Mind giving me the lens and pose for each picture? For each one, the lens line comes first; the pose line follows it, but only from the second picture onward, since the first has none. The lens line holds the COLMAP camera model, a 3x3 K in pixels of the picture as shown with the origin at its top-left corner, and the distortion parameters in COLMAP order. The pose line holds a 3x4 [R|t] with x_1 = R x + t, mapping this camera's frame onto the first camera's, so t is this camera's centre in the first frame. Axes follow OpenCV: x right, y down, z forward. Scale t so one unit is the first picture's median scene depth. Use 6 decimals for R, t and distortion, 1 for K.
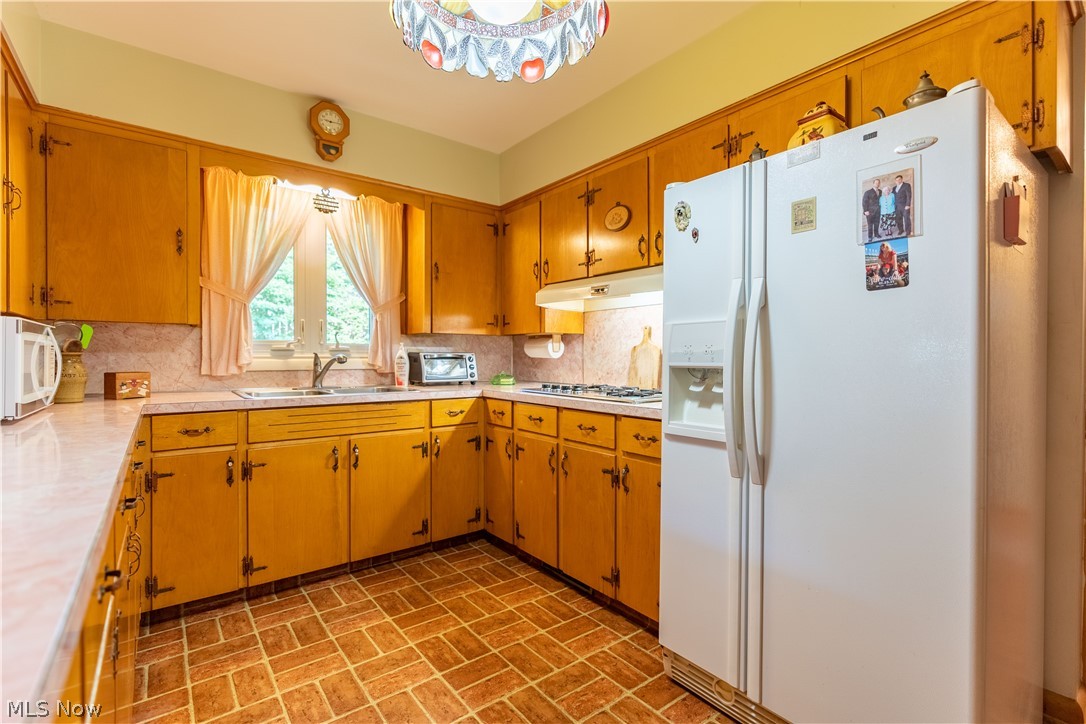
lens RADIAL K [[490.3, 0, 536.2], [0, 490.3, 363.0], [0, 0, 1]] dist [-0.012656, 0.002821]
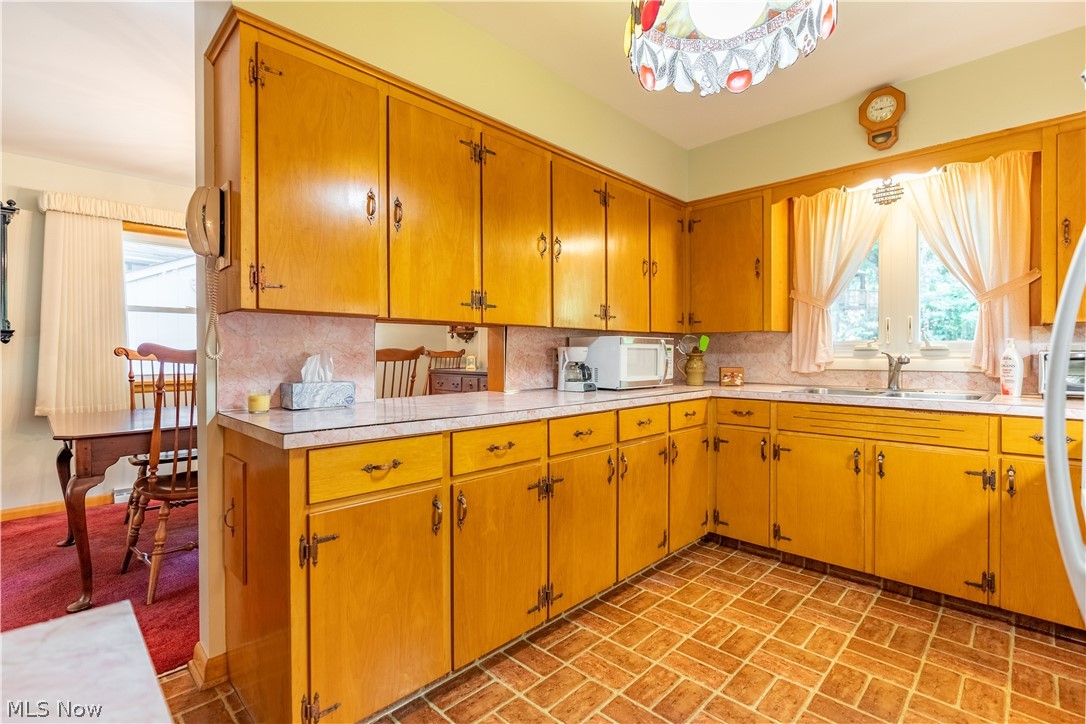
lens RADIAL K [[490.3, 0, 539.9], [0, 490.3, 366.2], [0, 0, 1]] dist [-0.012656, 0.002821]
pose [[0.139950, 0.020635, -0.989943, 0.459751], [-0.012532, 0.999740, 0.019067, -0.004413], [0.990079, 0.009737, 0.140172, 0.232085]]
